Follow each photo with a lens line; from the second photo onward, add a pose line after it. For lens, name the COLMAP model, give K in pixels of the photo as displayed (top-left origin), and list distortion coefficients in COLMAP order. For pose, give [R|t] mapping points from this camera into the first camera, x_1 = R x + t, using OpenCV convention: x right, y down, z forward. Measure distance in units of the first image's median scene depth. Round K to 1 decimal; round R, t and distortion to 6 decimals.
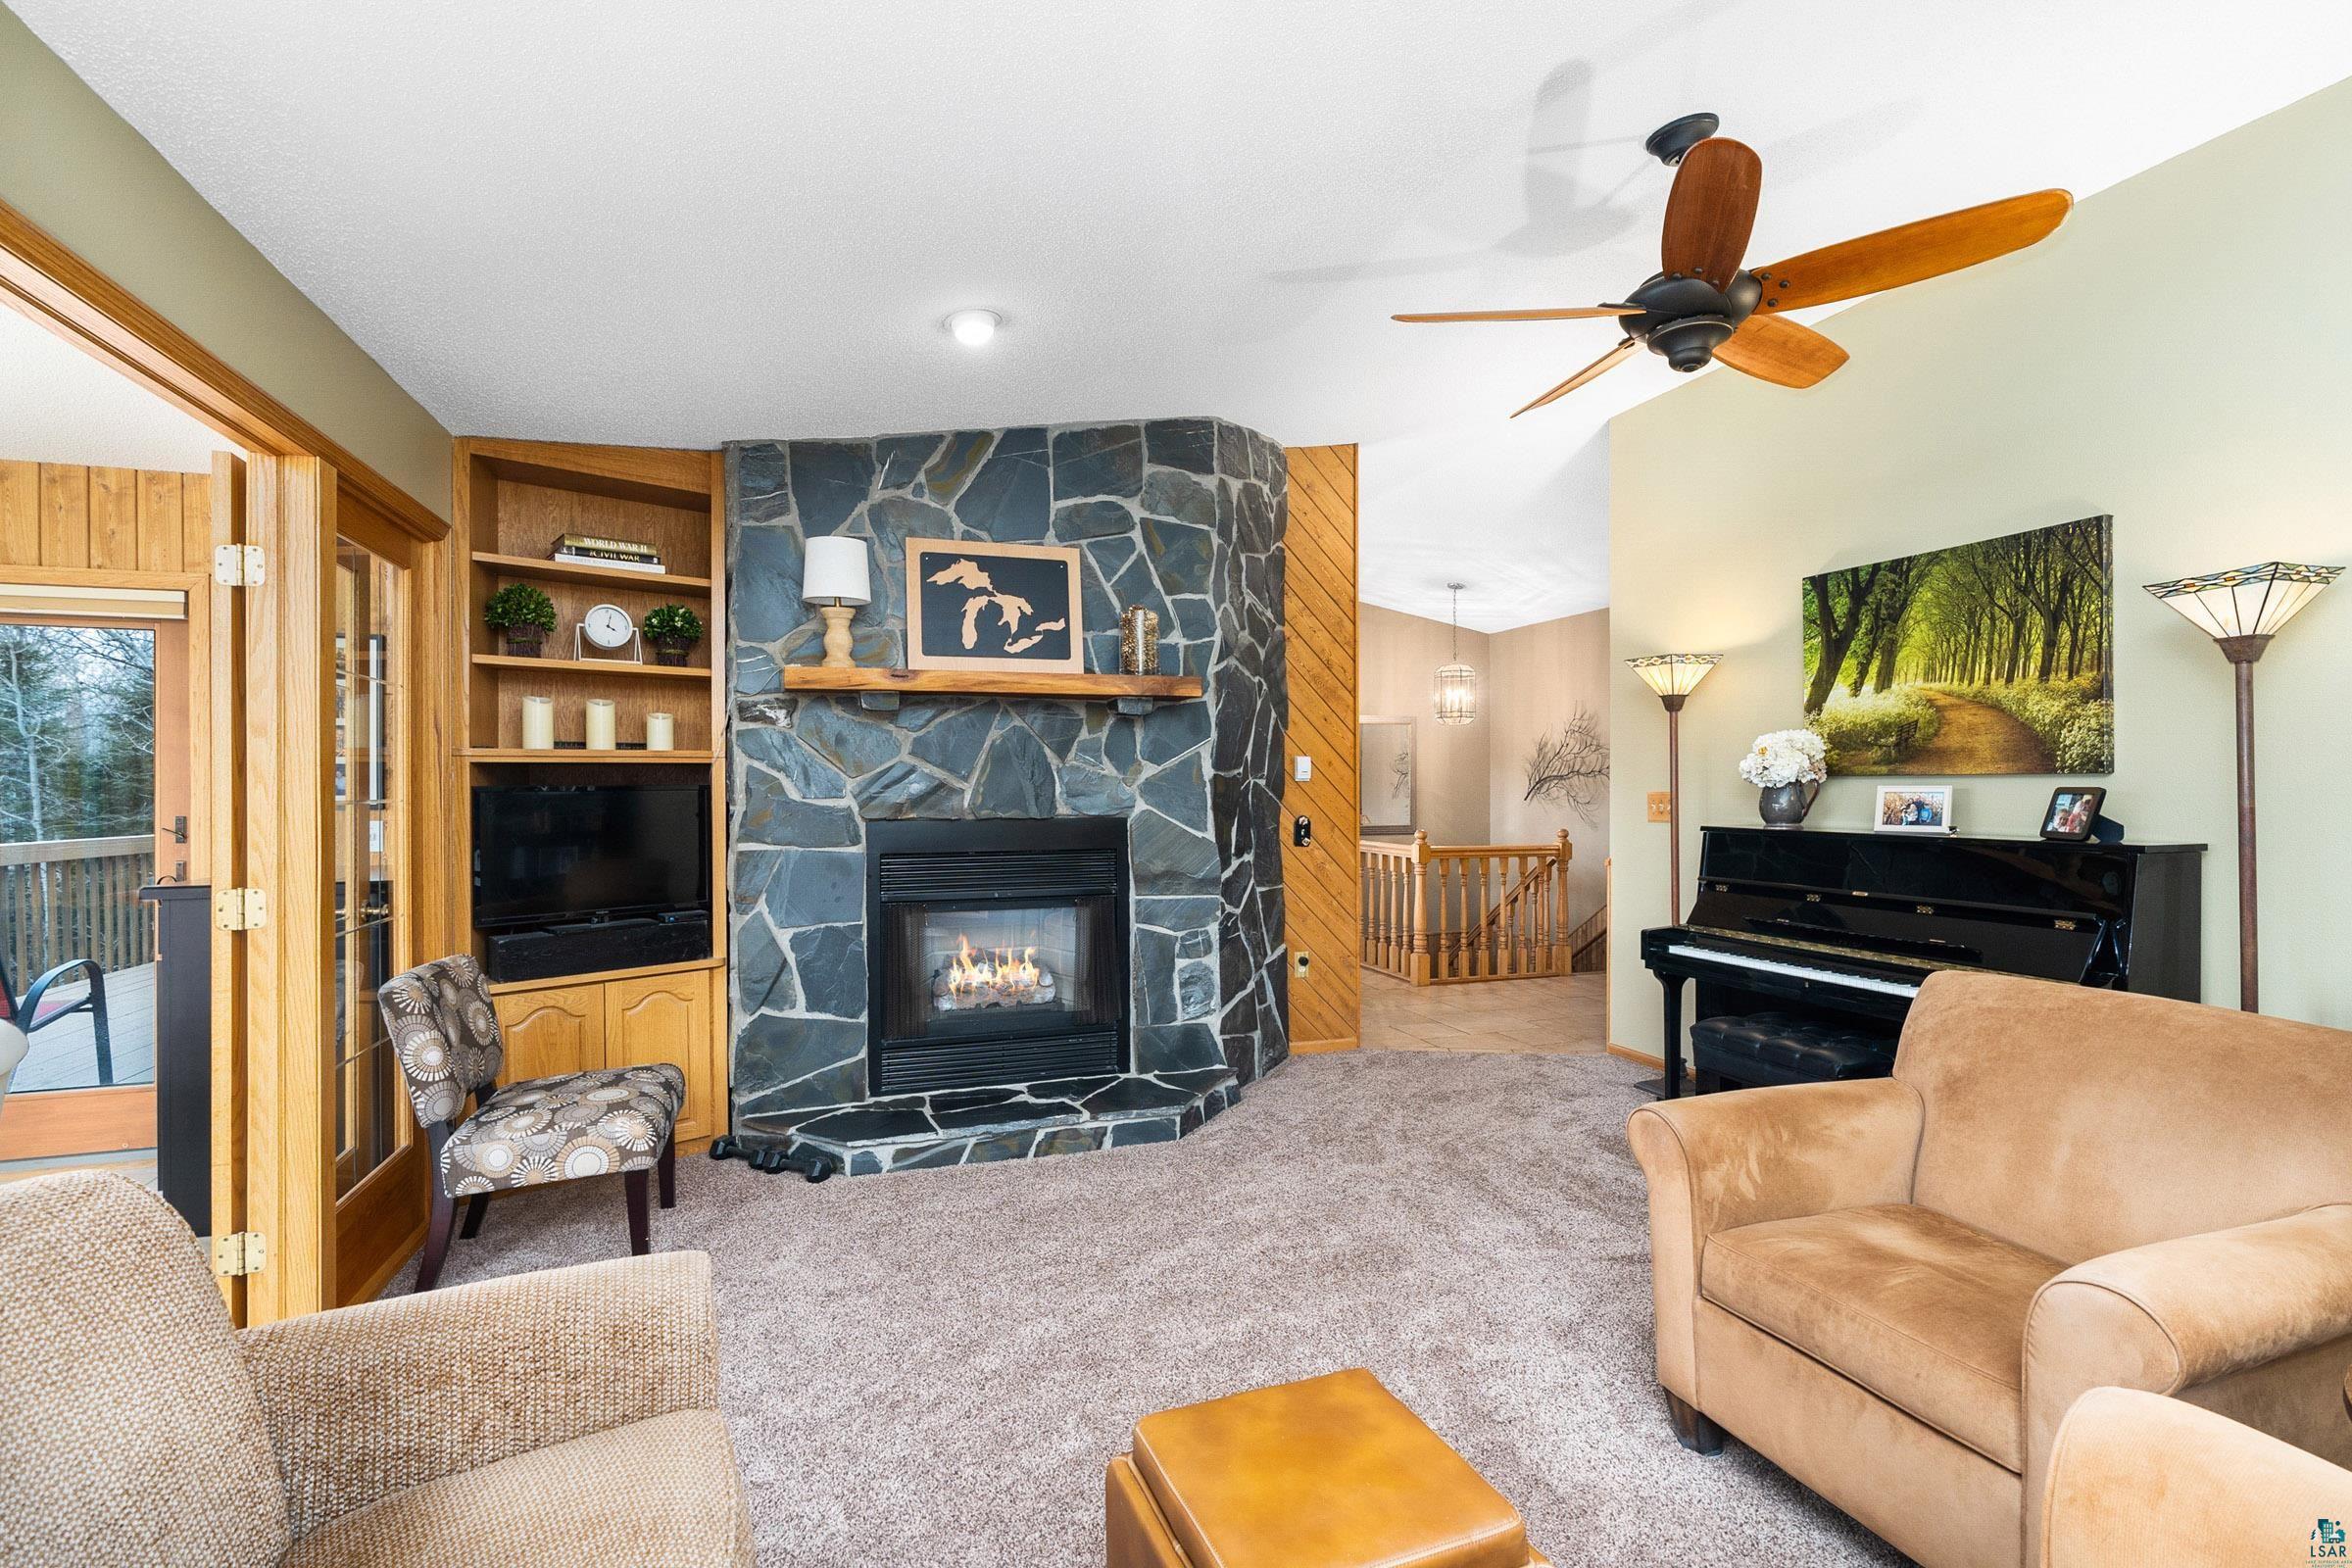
lens RADIAL K [[1076.9, 0, 1182.8], [0, 1076.9, 785.6], [0, 0, 1]] dist [-0.003871, -0.000213]
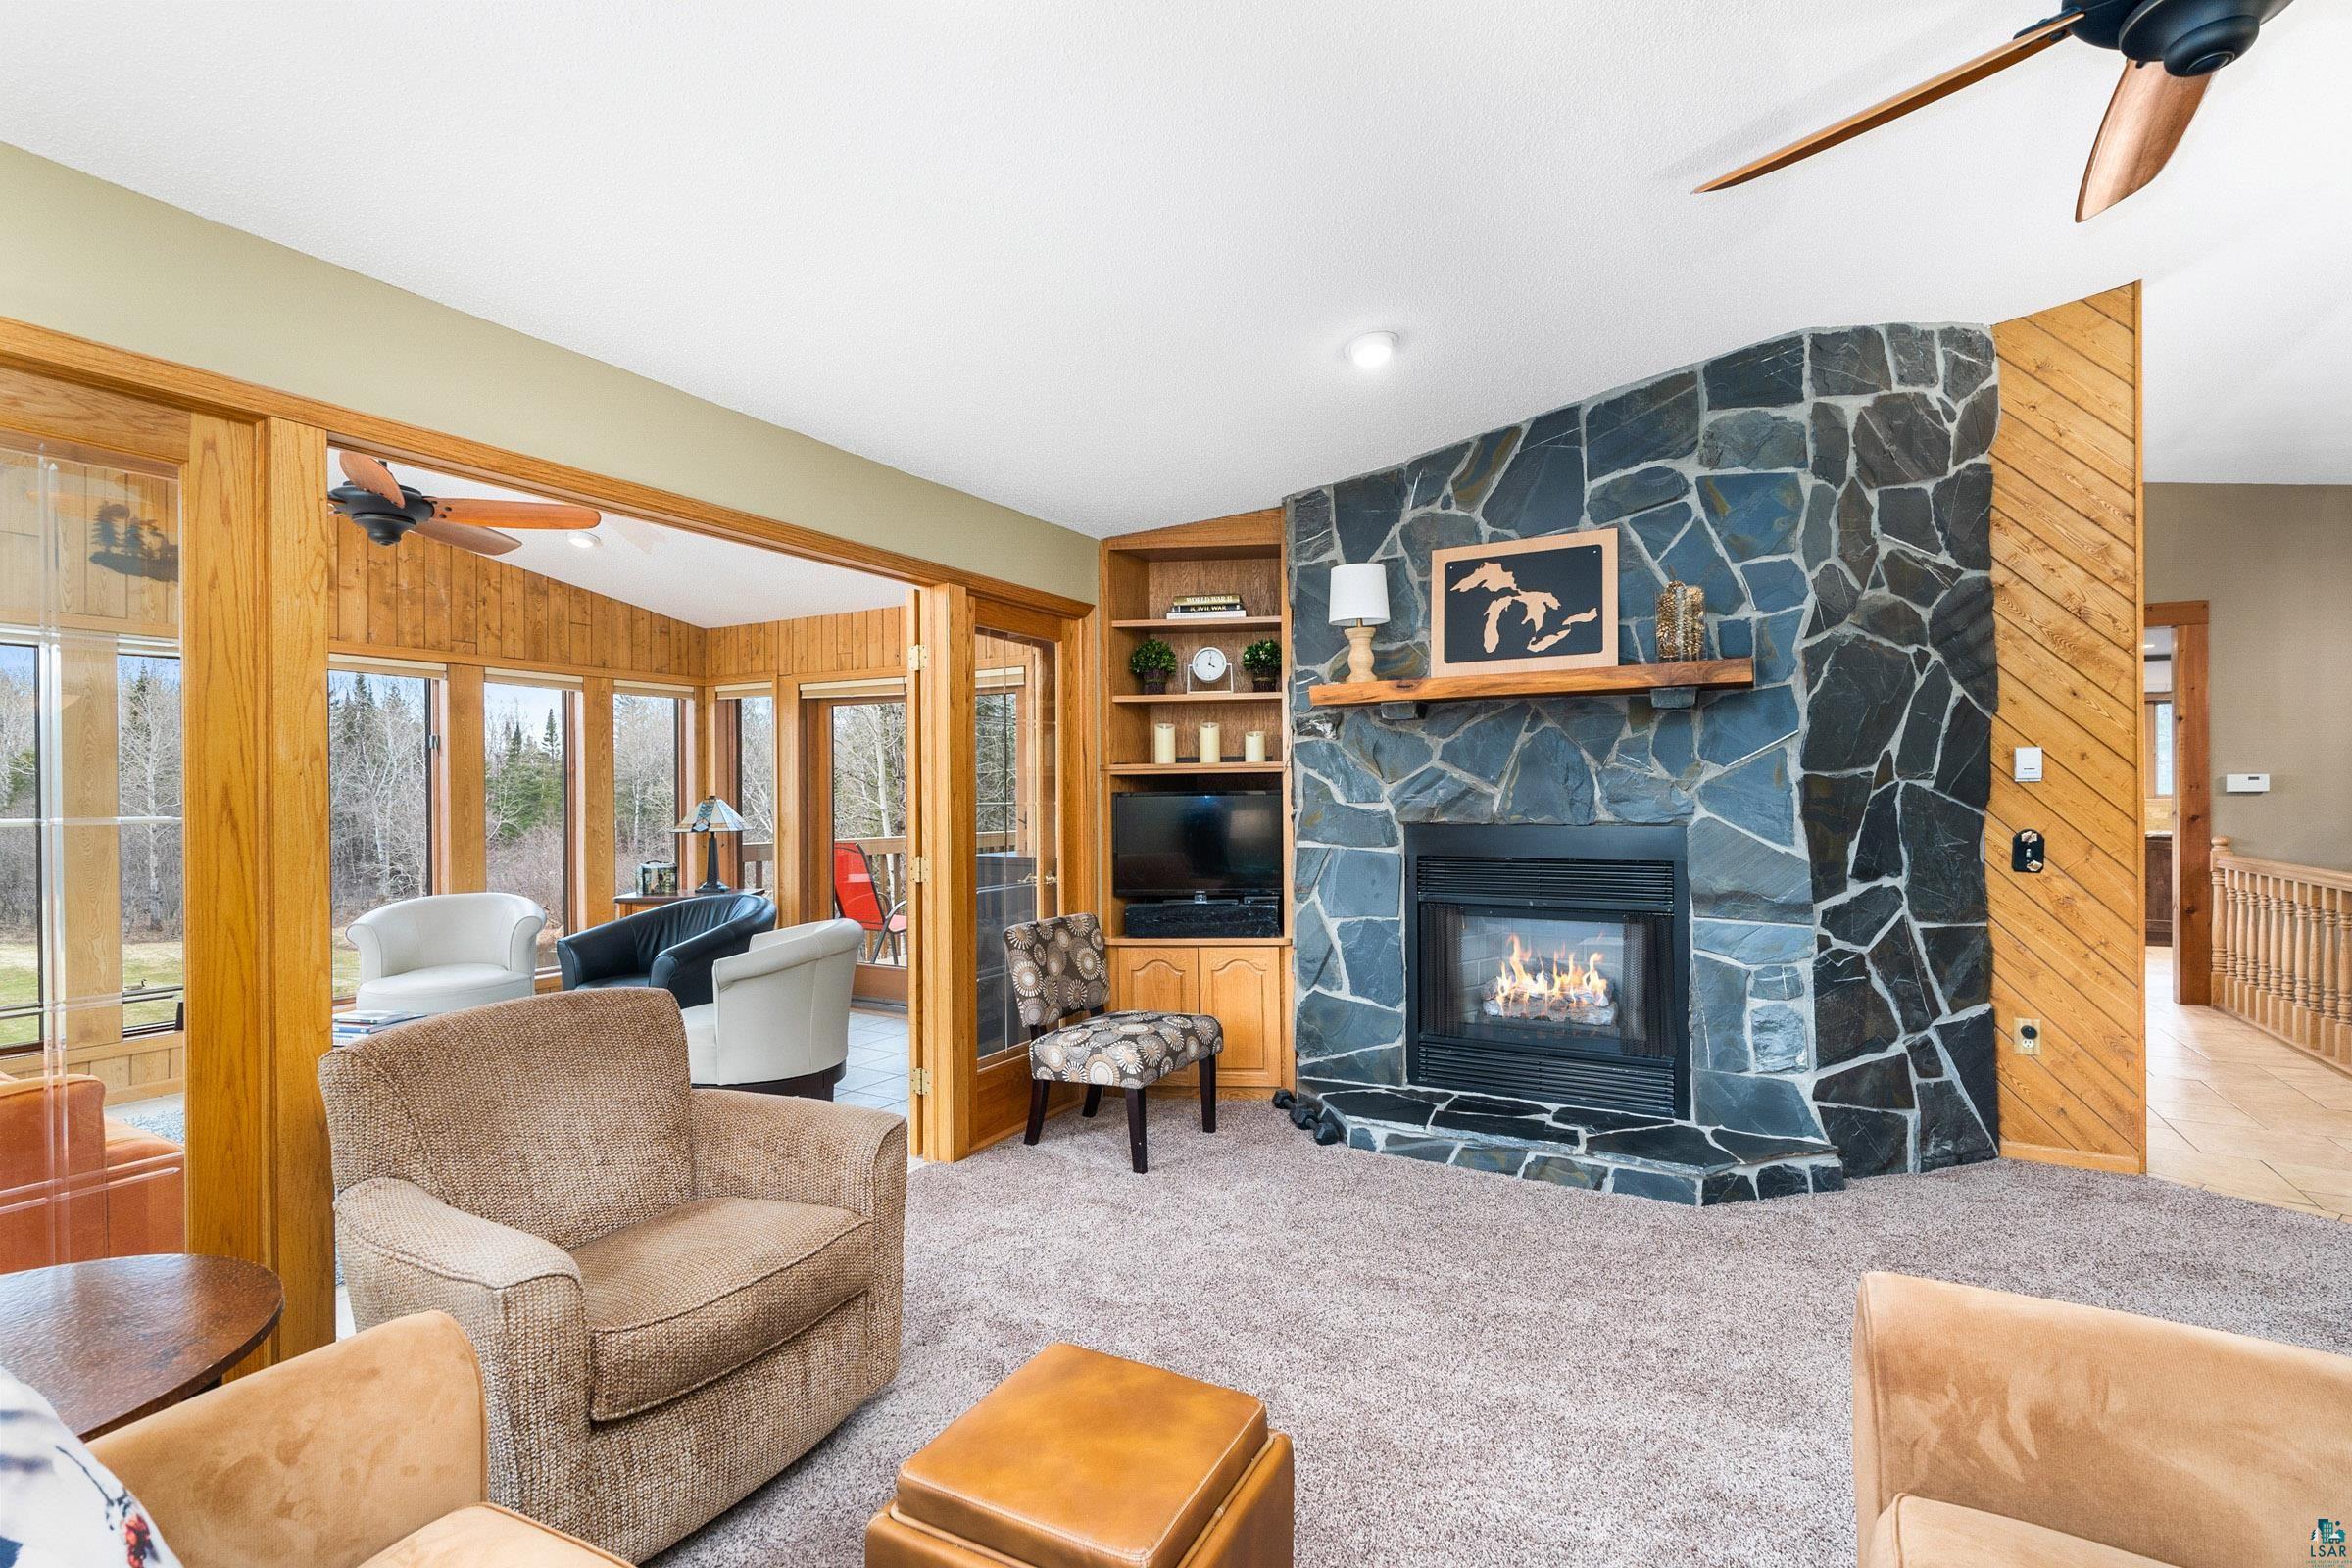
lens RADIAL K [[1071.4, 0, 1170.7], [0, 1071.4, 793.6], [0, 0, 1]] dist [-0.005390, 0.000050]
pose [[0.658292, 0.000040, -0.752763, 0.347507], [0.005549, 0.999973, 0.004906, -0.003574], [0.752742, -0.007407, 0.658274, 0.128928]]
